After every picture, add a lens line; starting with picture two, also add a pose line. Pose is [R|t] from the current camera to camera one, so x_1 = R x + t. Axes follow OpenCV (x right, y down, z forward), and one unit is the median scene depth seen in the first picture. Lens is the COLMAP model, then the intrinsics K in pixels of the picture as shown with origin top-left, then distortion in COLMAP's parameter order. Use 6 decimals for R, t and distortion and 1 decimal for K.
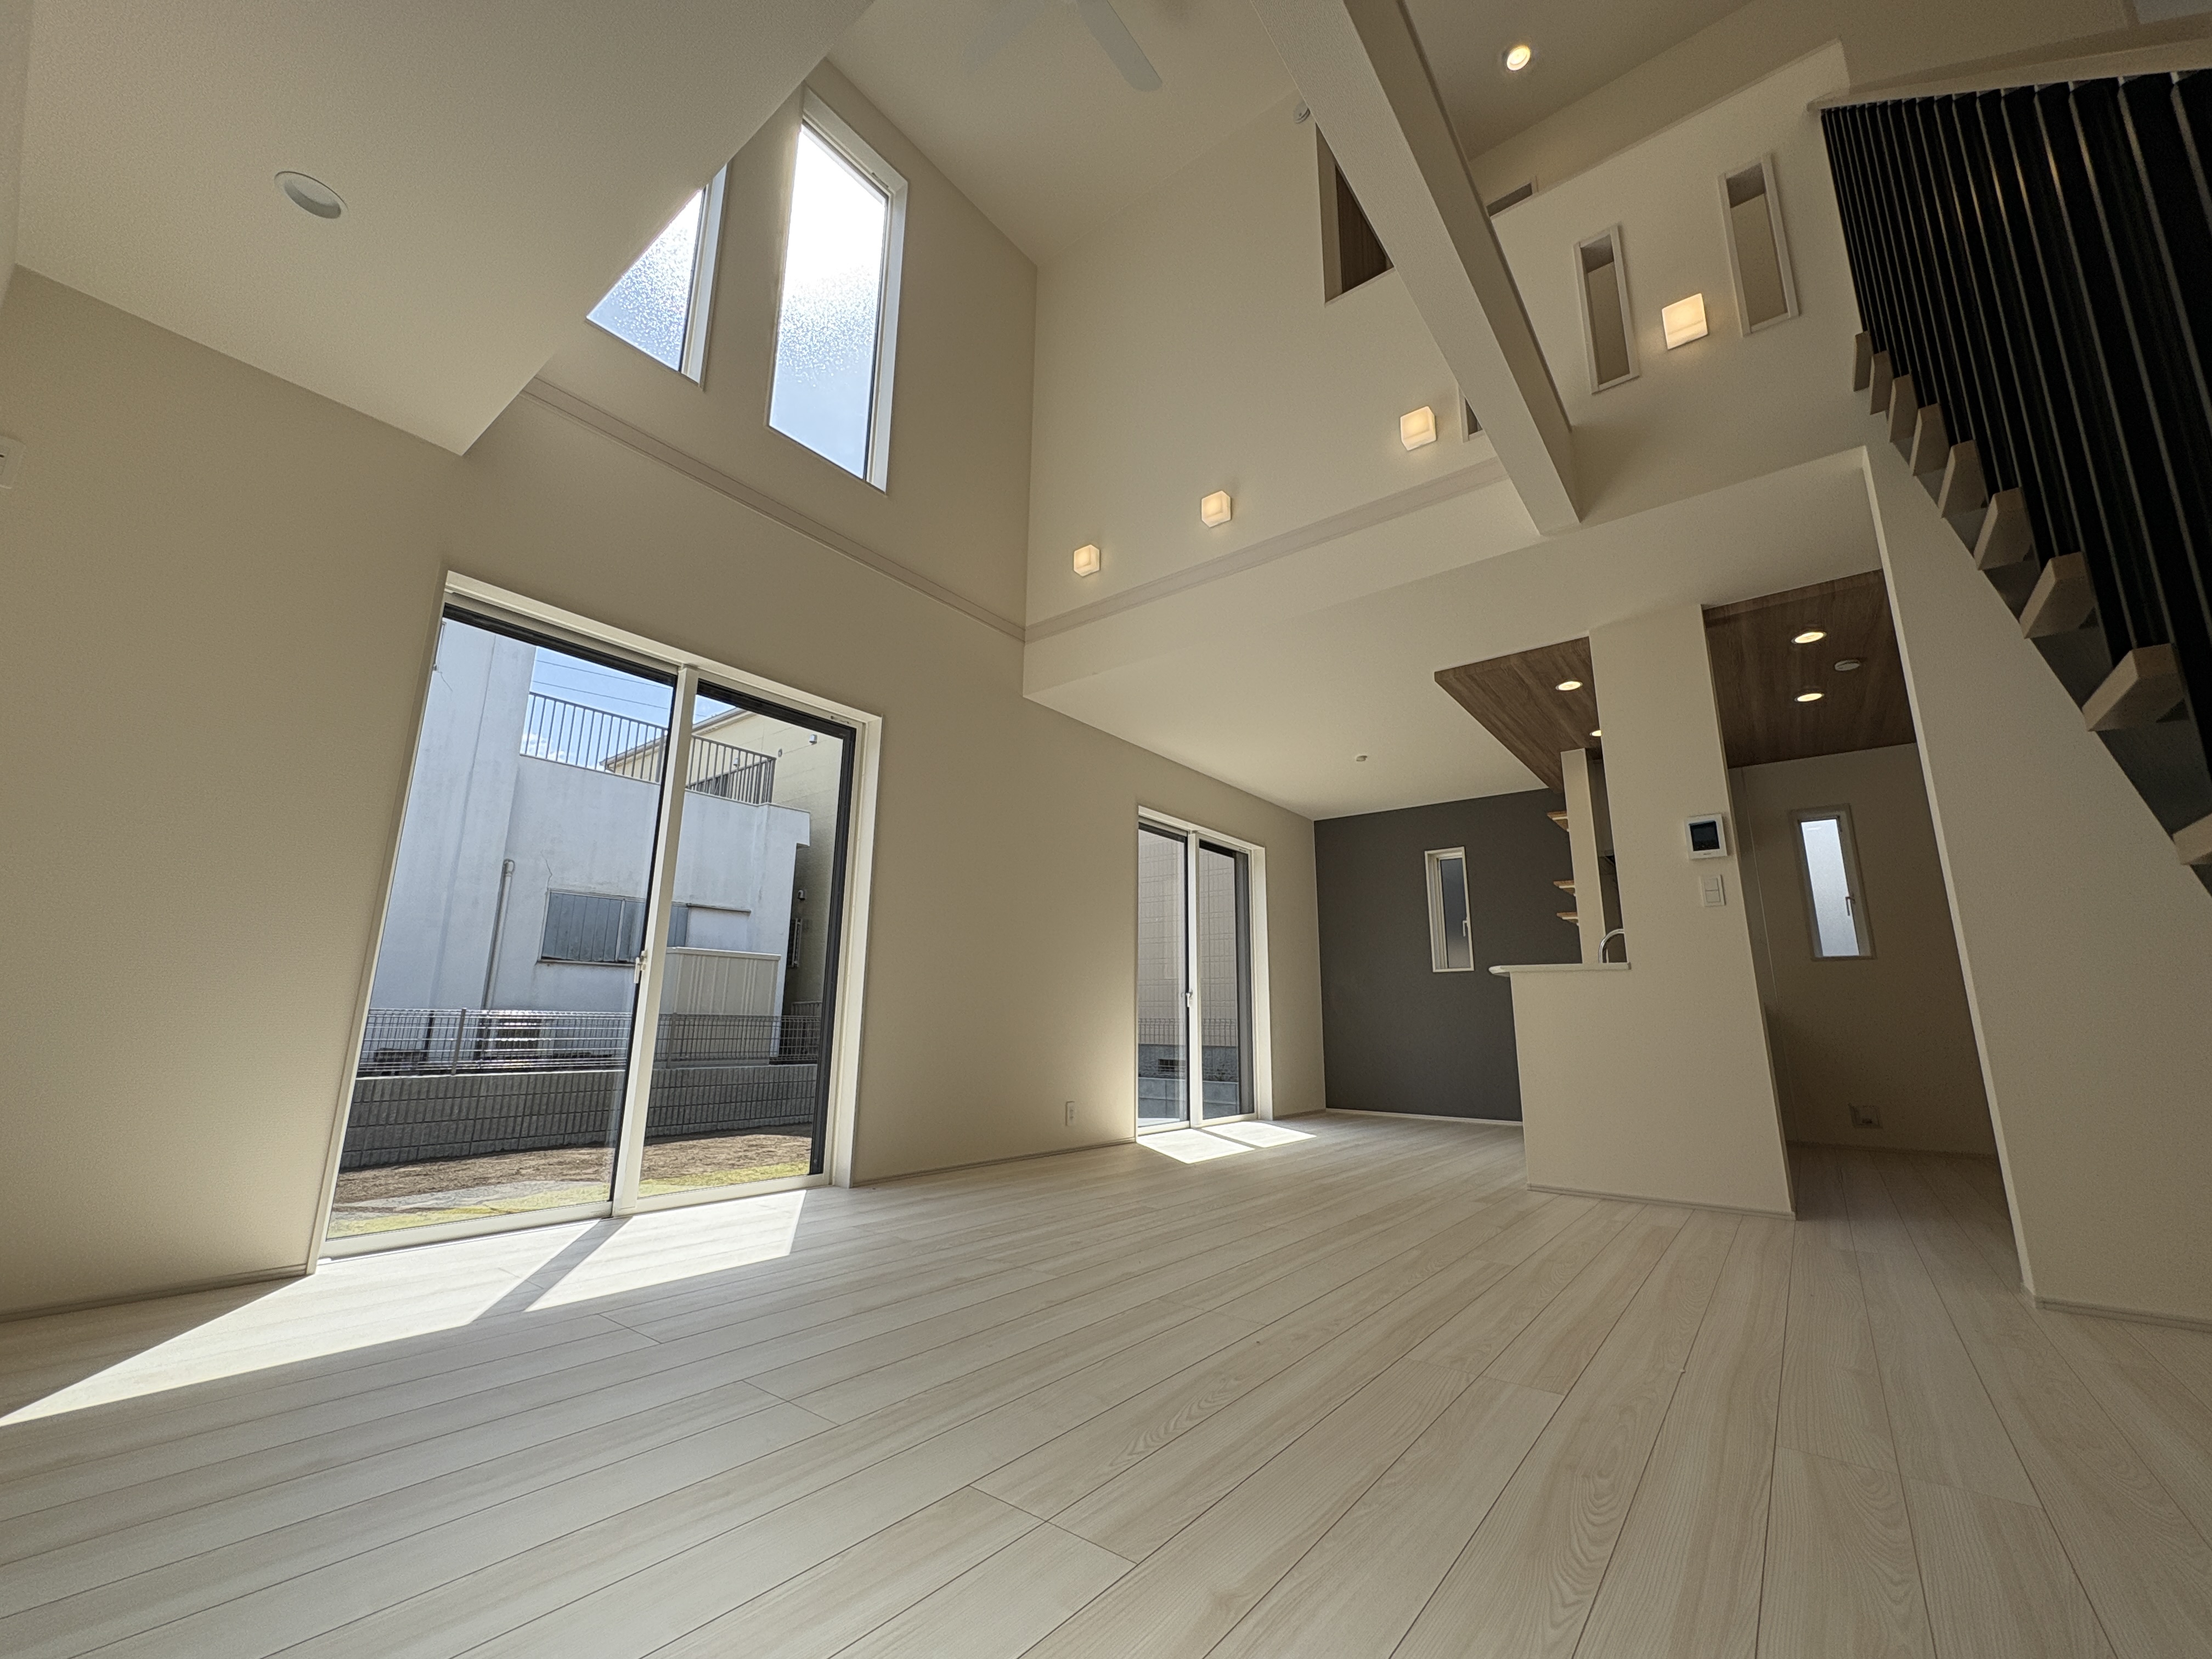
lens RADIAL K [[880.7, 0, 1106.0], [0, 880.7, 829.5], [0, 0, 1]] dist [-0.001427, -0.000098]
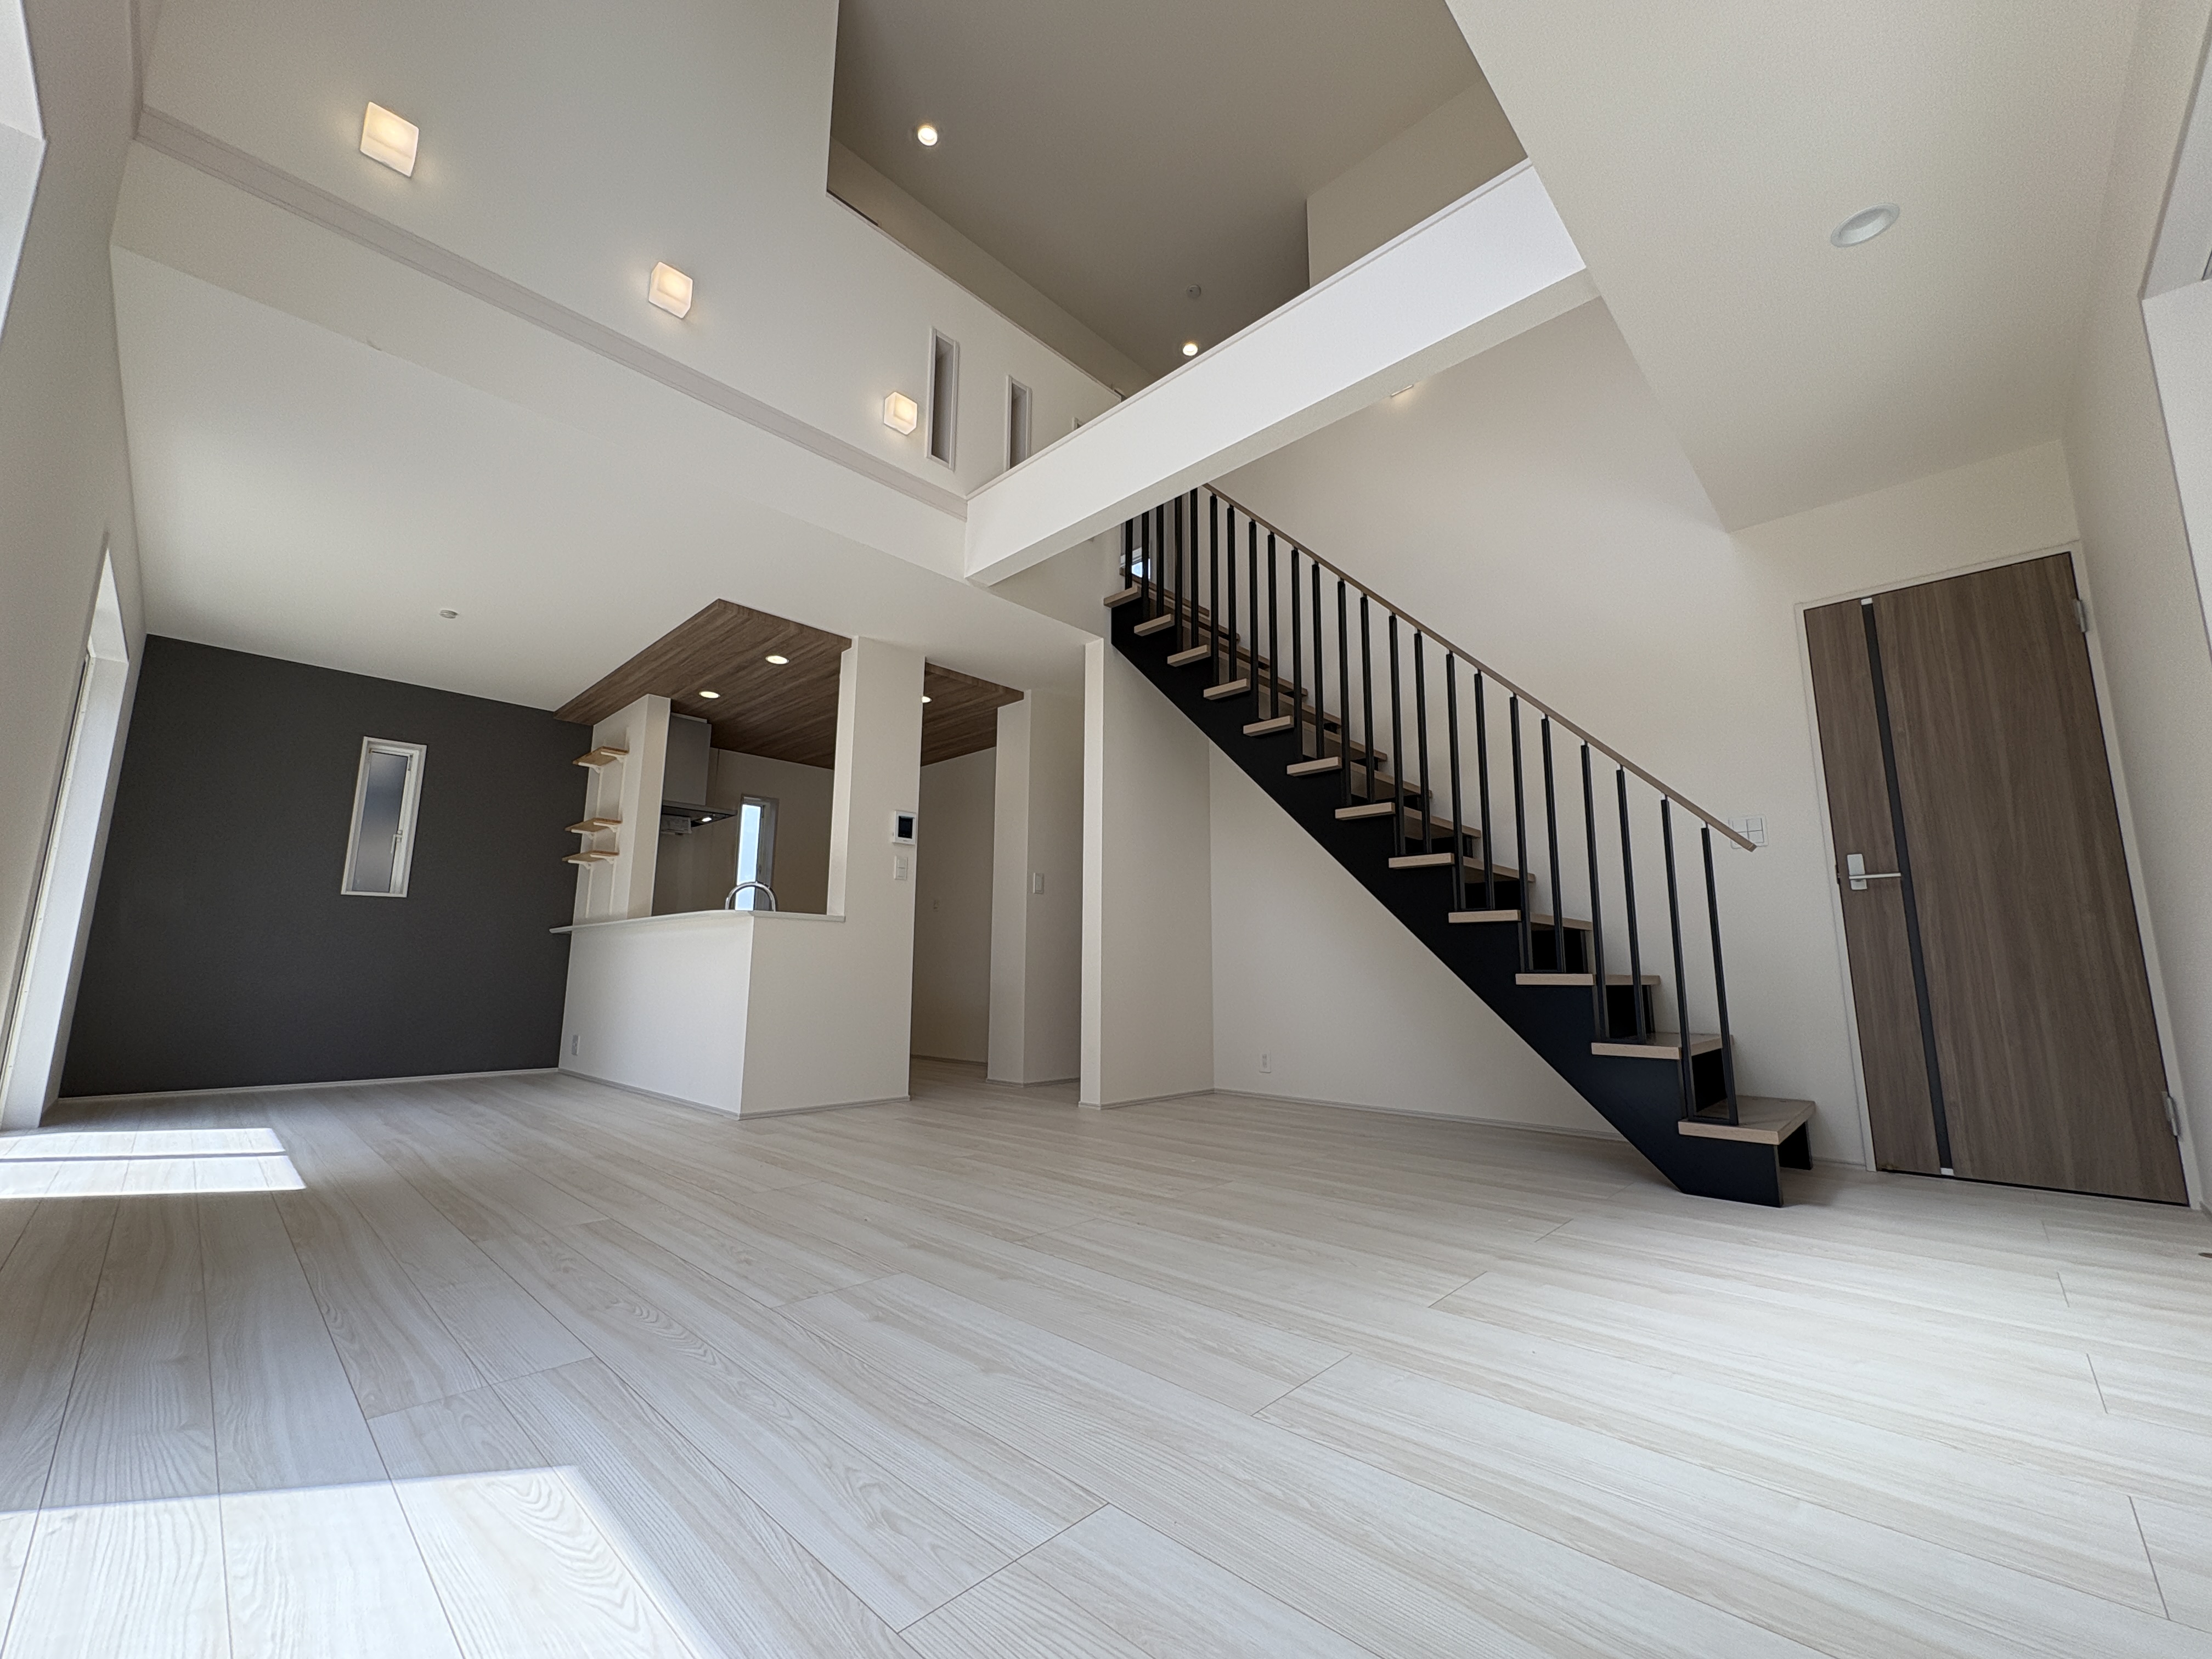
lens RADIAL K [[880.7, 0, 1106.0], [0, 880.7, 829.5], [0, 0, 1]] dist [-0.001427, -0.000098]
pose [[0.101430, 0.153045, 0.983000, -0.626022], [-0.221753, 0.966714, -0.127628, 0.118140], [-0.969813, -0.205038, 0.131992, 0.548643]]
